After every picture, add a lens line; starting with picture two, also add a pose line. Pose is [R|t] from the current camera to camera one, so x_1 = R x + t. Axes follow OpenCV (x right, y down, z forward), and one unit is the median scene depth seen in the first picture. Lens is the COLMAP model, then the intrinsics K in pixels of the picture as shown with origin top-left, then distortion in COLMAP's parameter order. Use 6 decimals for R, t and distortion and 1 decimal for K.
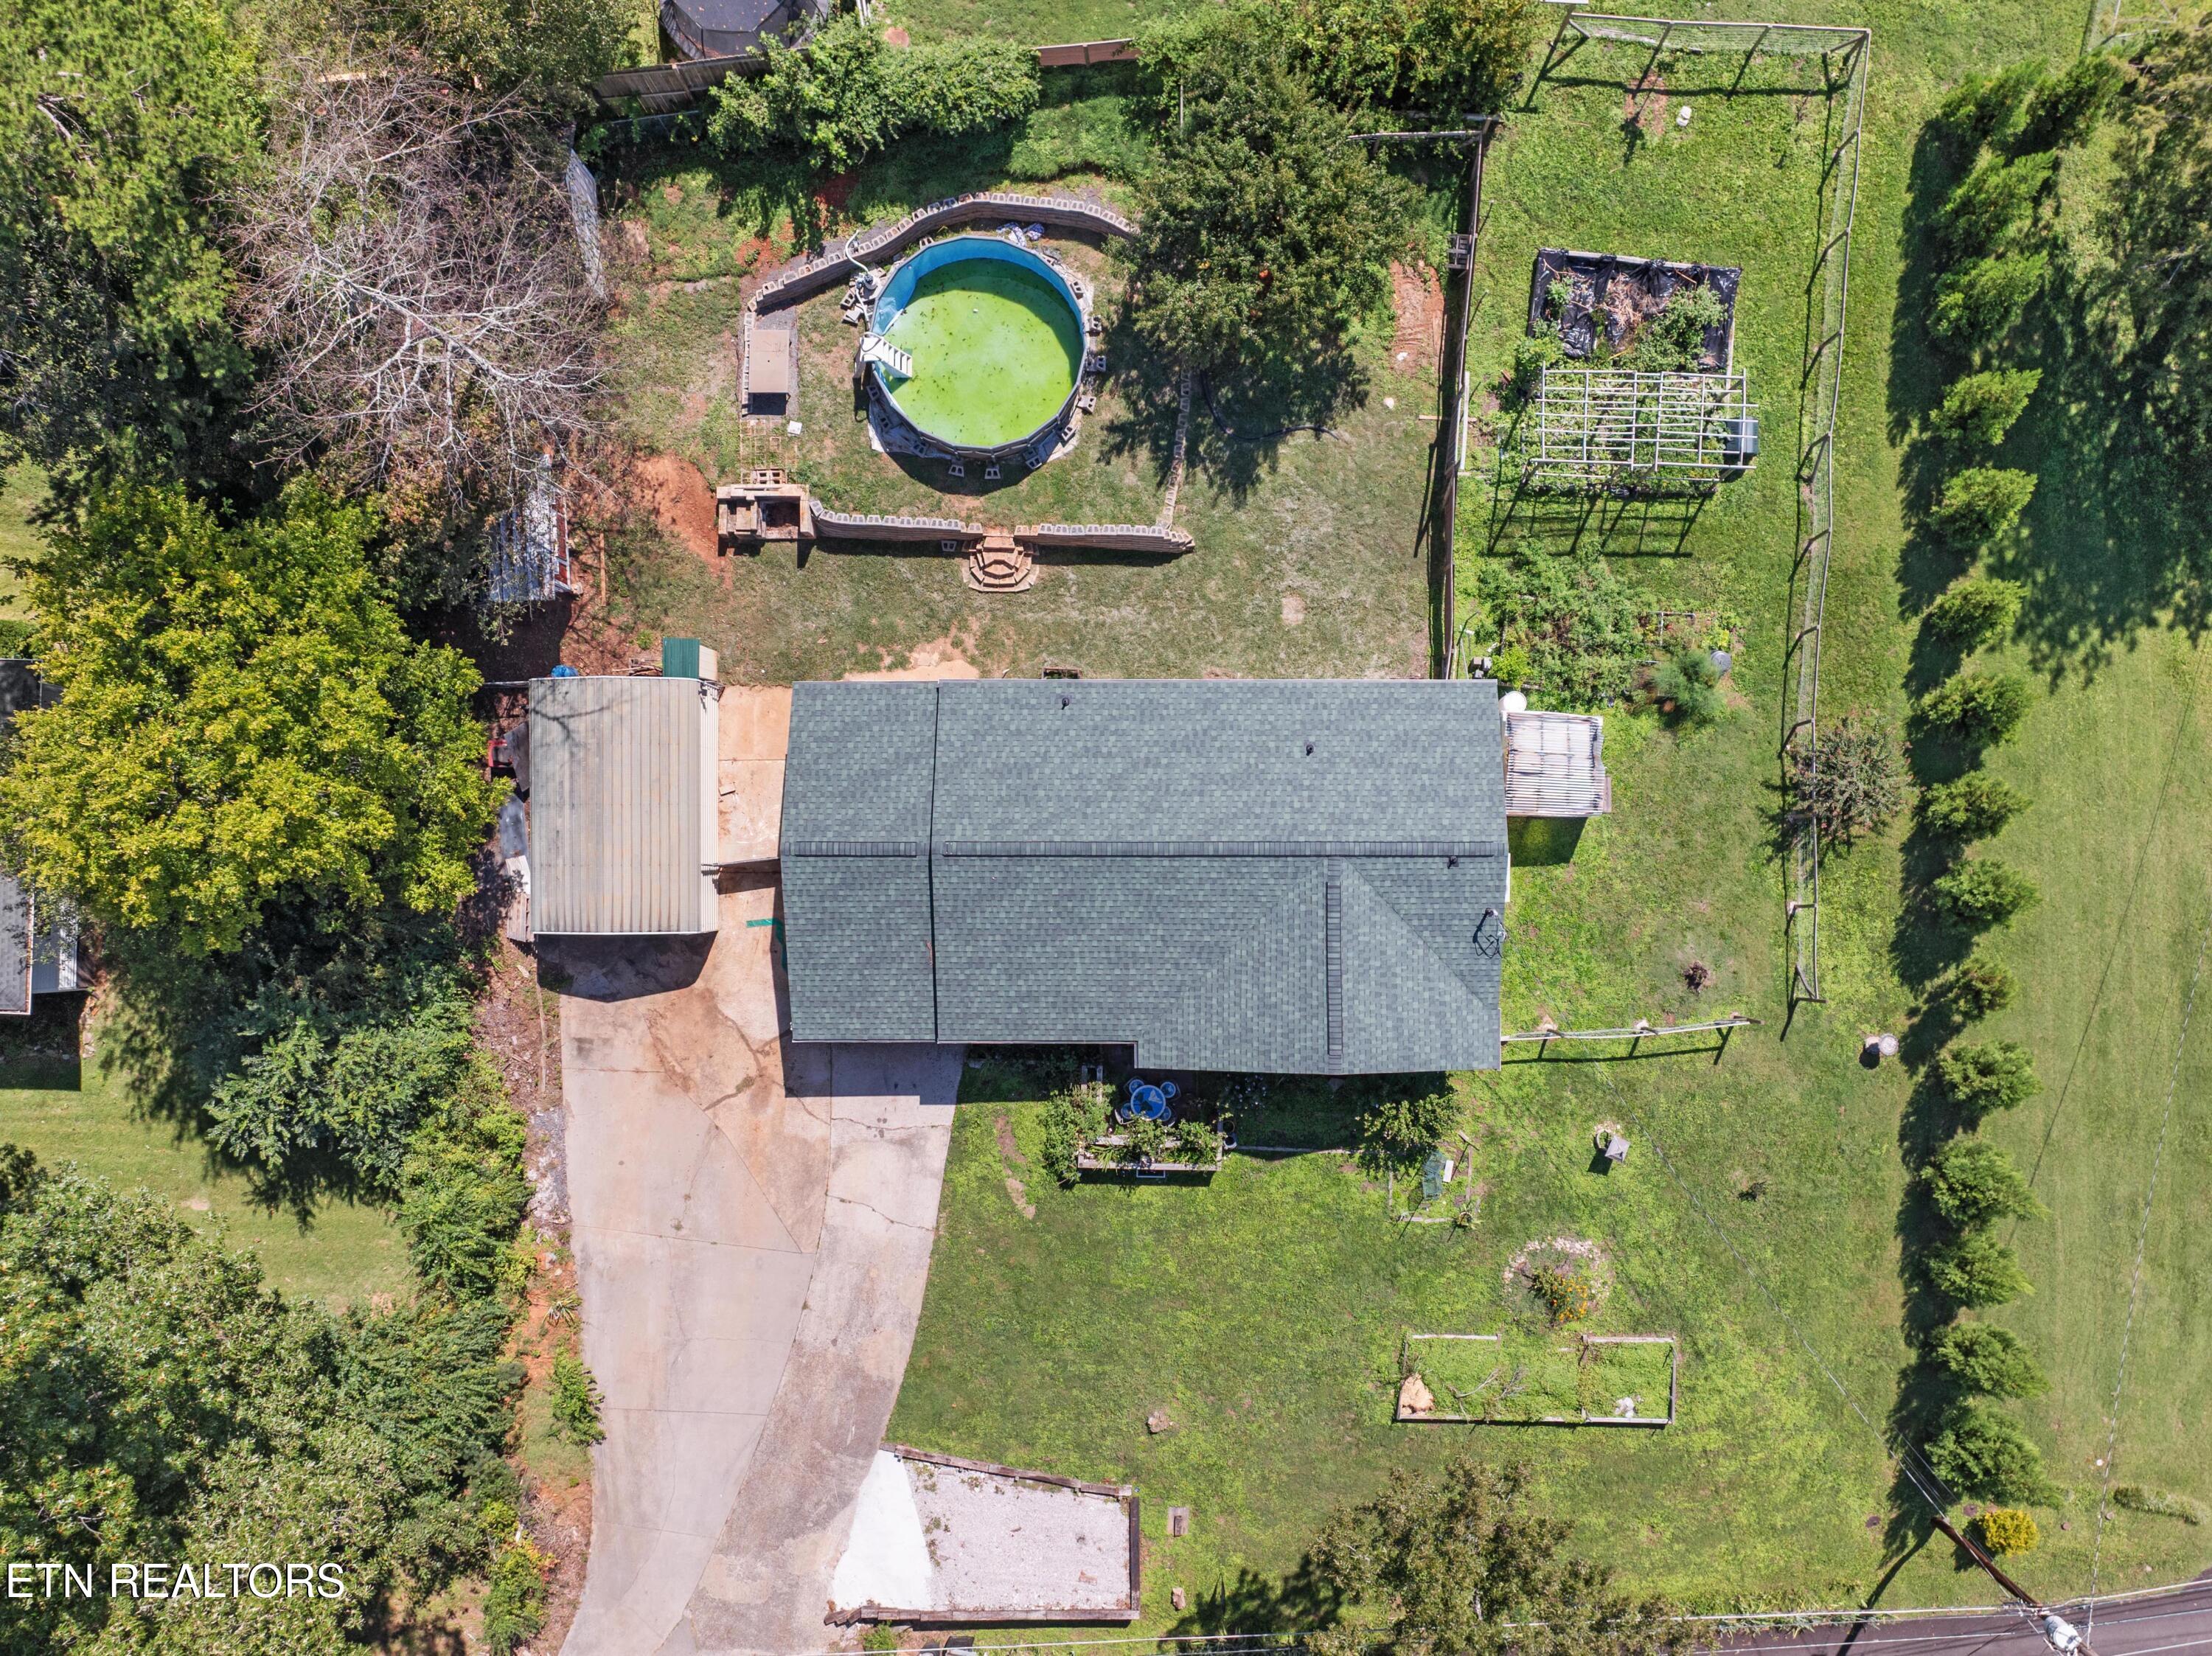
lens RADIAL K [[1756.7, 0, 1146.7], [0, 1756.7, 875.1], [0, 0, 1]] dist [-0.033075, -0.008203]
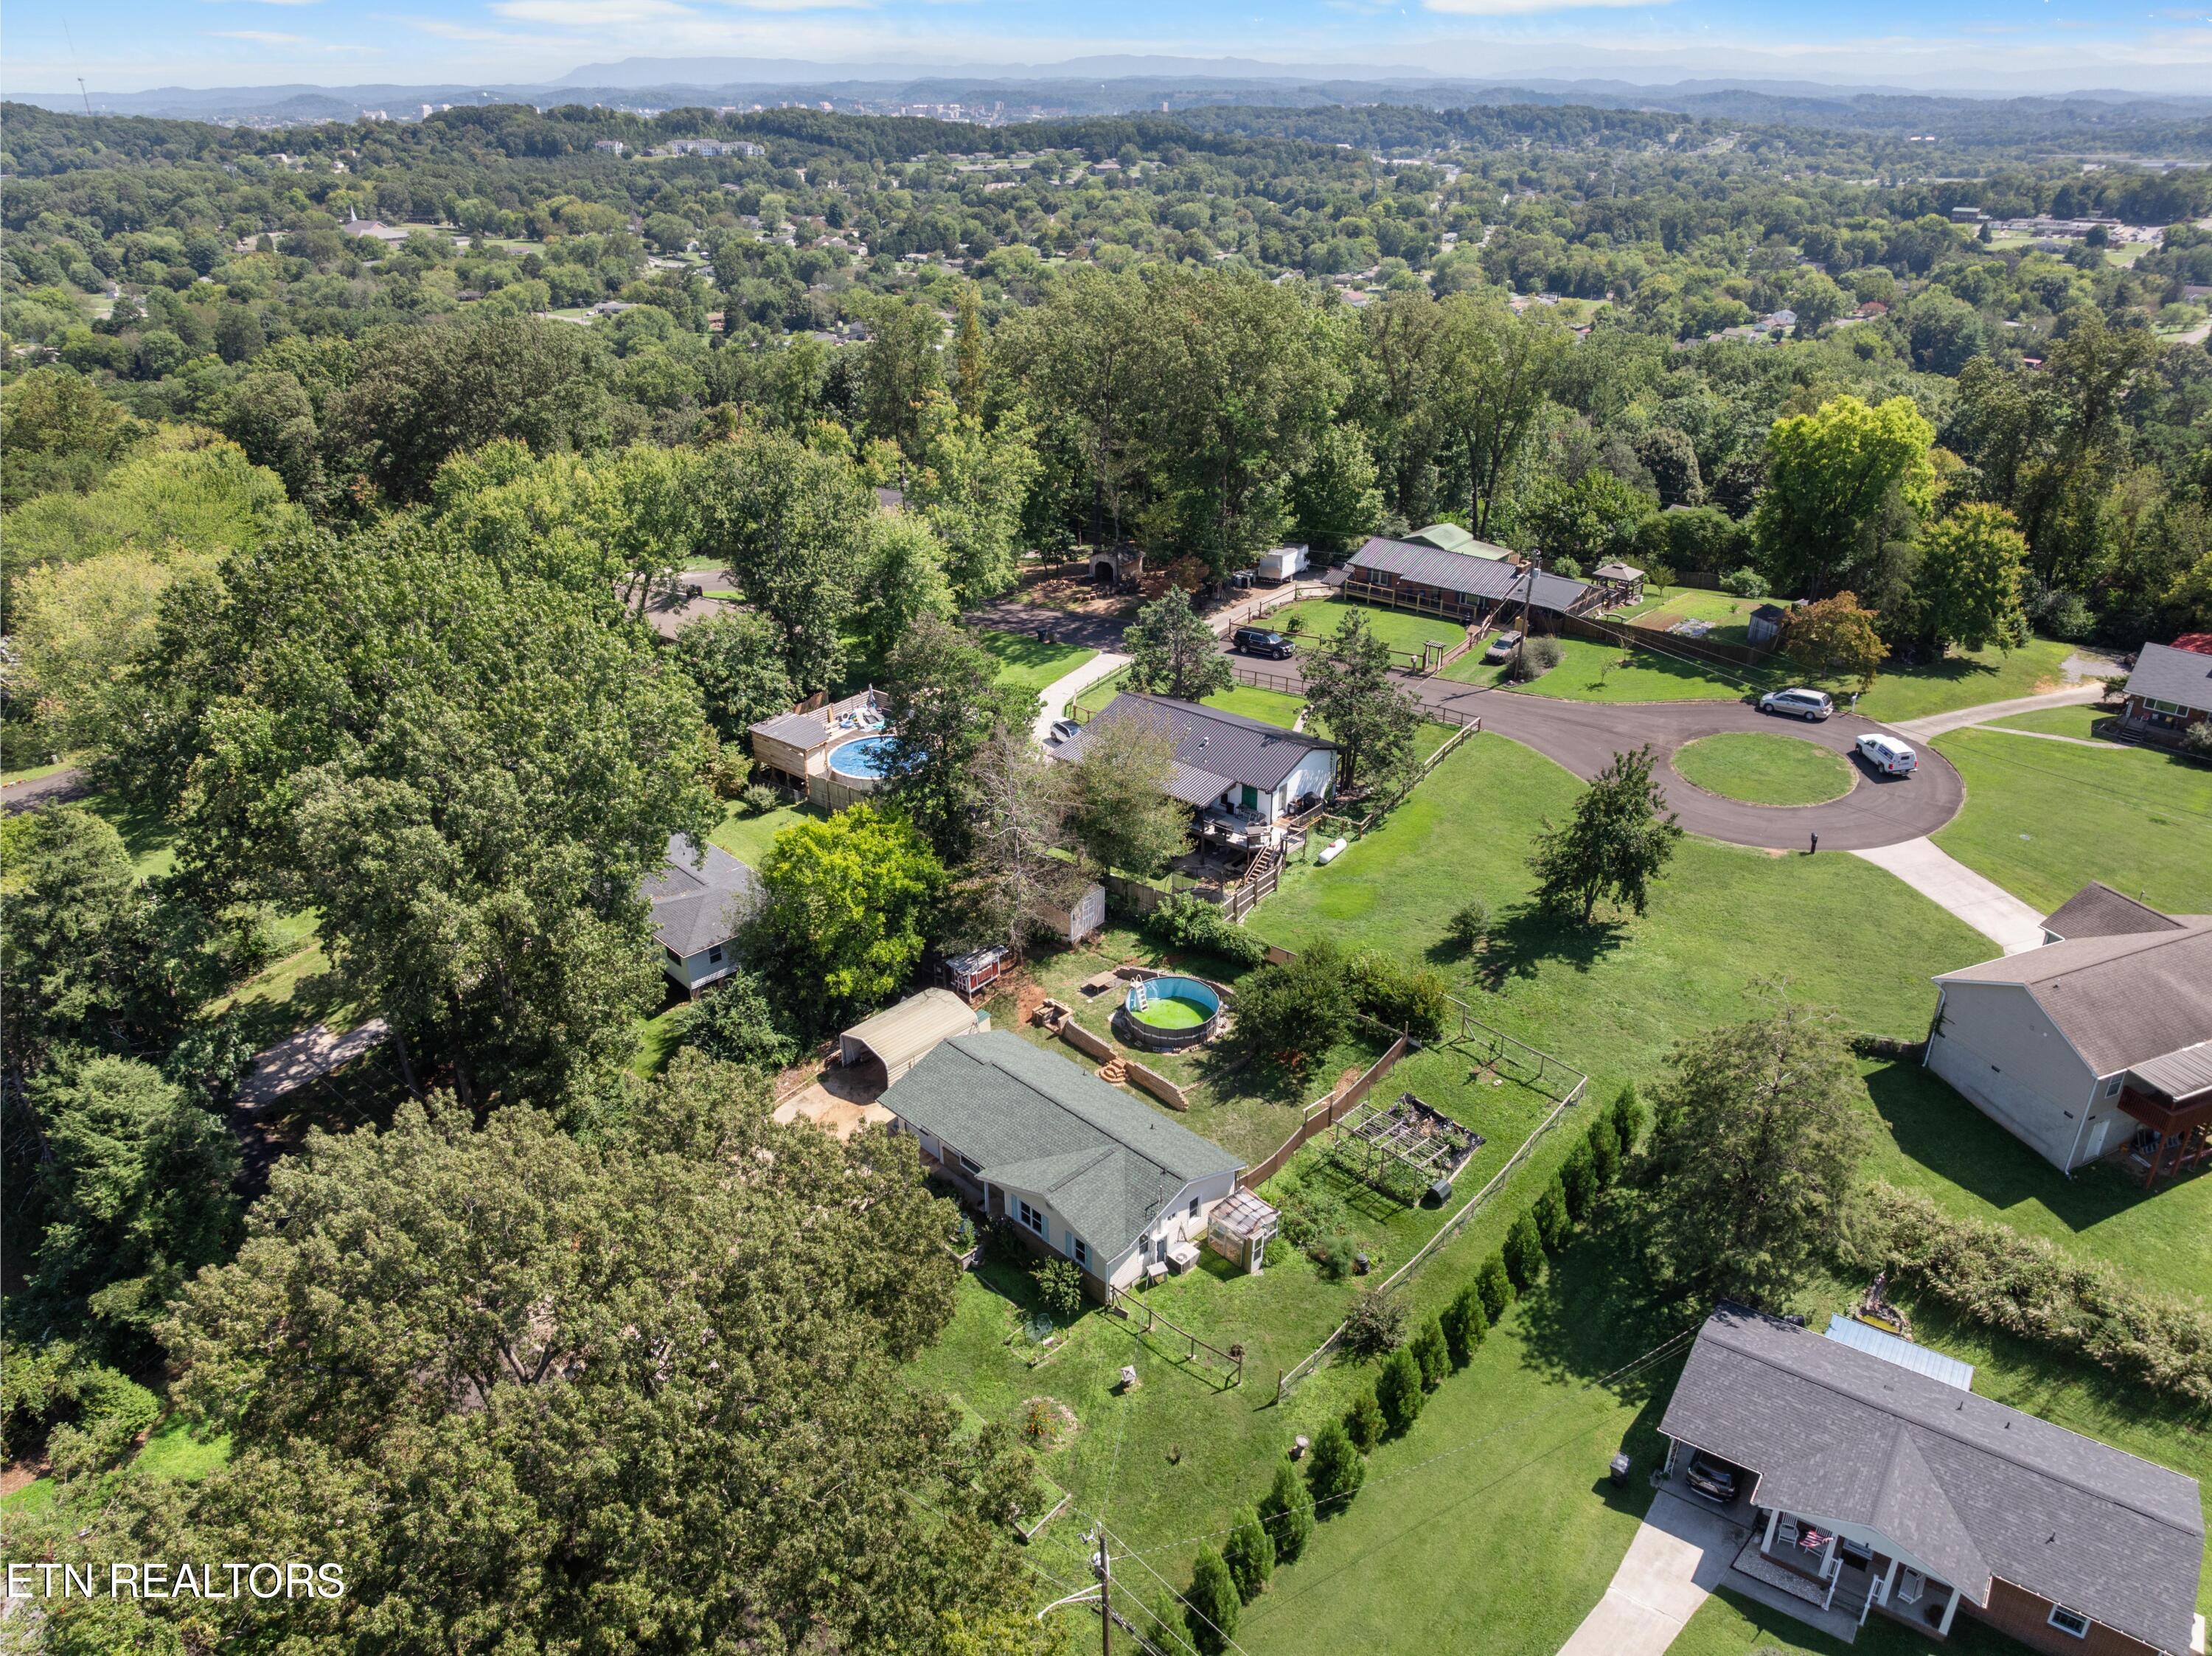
lens RADIAL K [[1555.2, 0, 1112.8], [0, 1555.2, 832.7], [0, 0, 1]] dist [-0.034389, -0.002867]
pose [[0.709988, 0.313817, -0.630425, 1.001965], [-0.704125, 0.330557, -0.628443, 0.899220], [0.011175, 0.890085, 0.455658, -0.102709]]
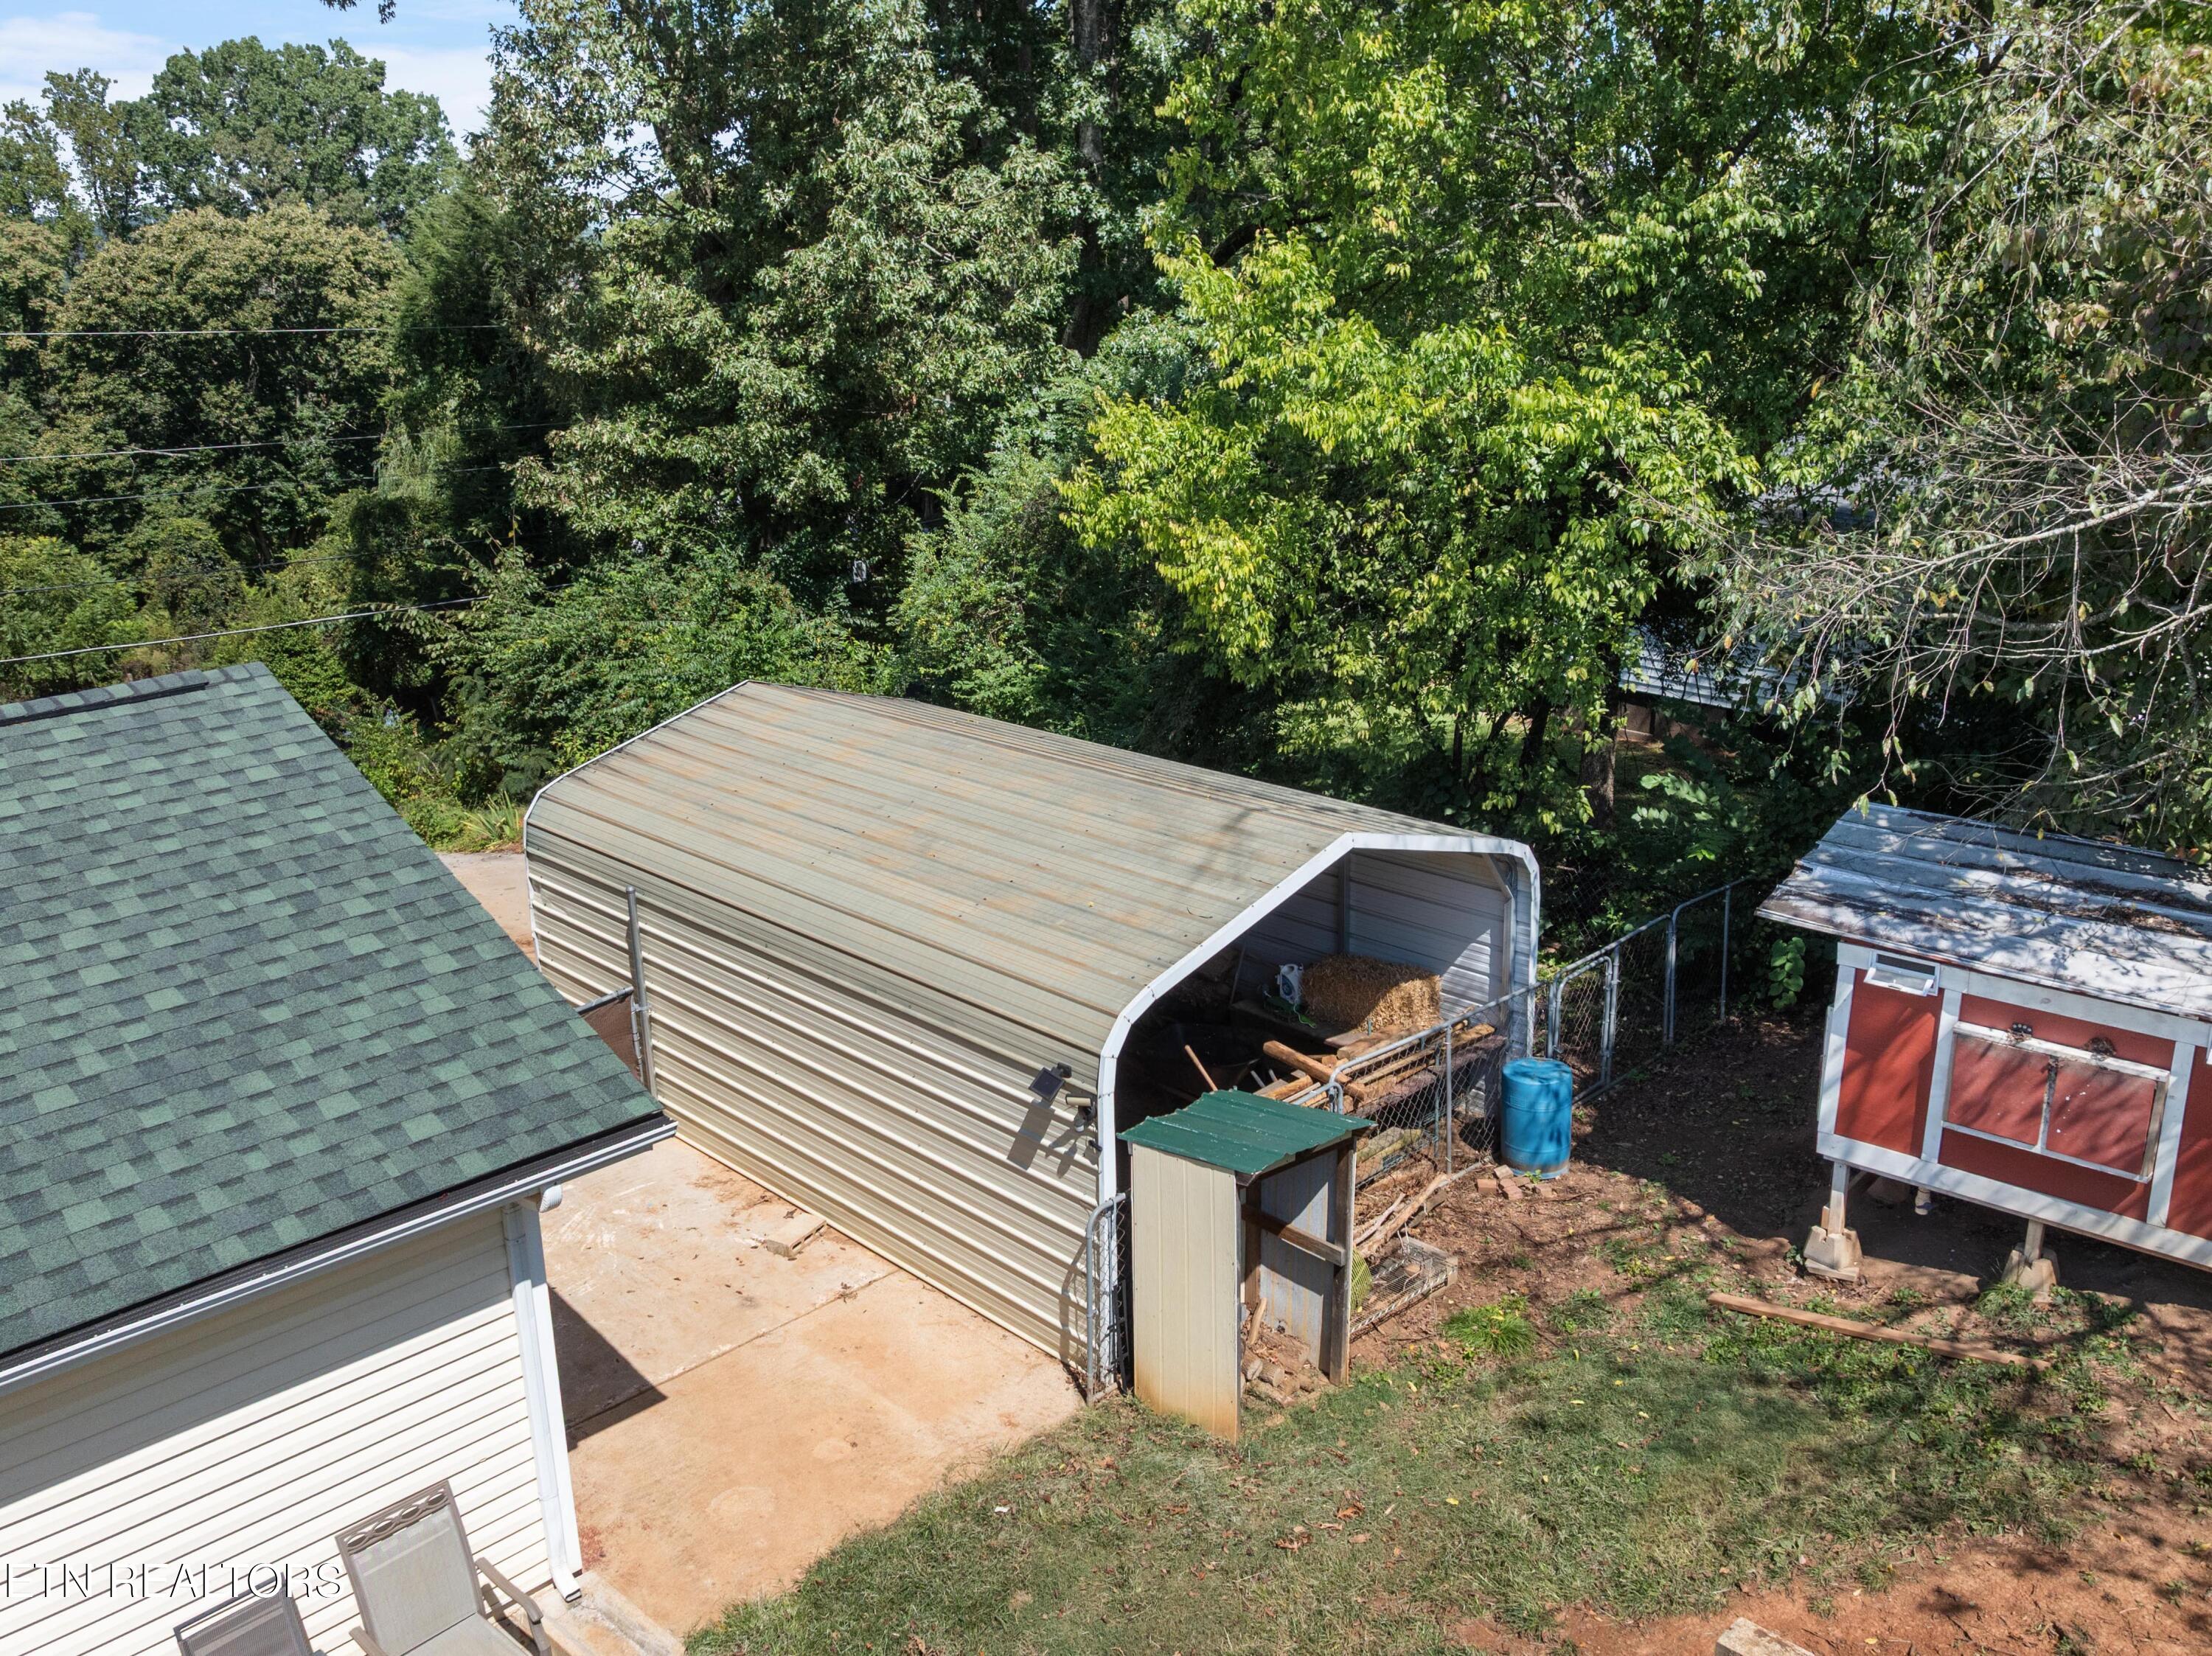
lens RADIAL K [[1826.2, 0, 1106.0], [0, 1826.2, 828.0], [0, 0, 1]] dist [-0.021408, -0.001247]
pose [[-0.709585, 0.232025, -0.665322, -0.110785], [-0.704186, -0.200379, 0.681154, -0.250572], [0.024728, 0.951847, 0.305575, 0.875737]]
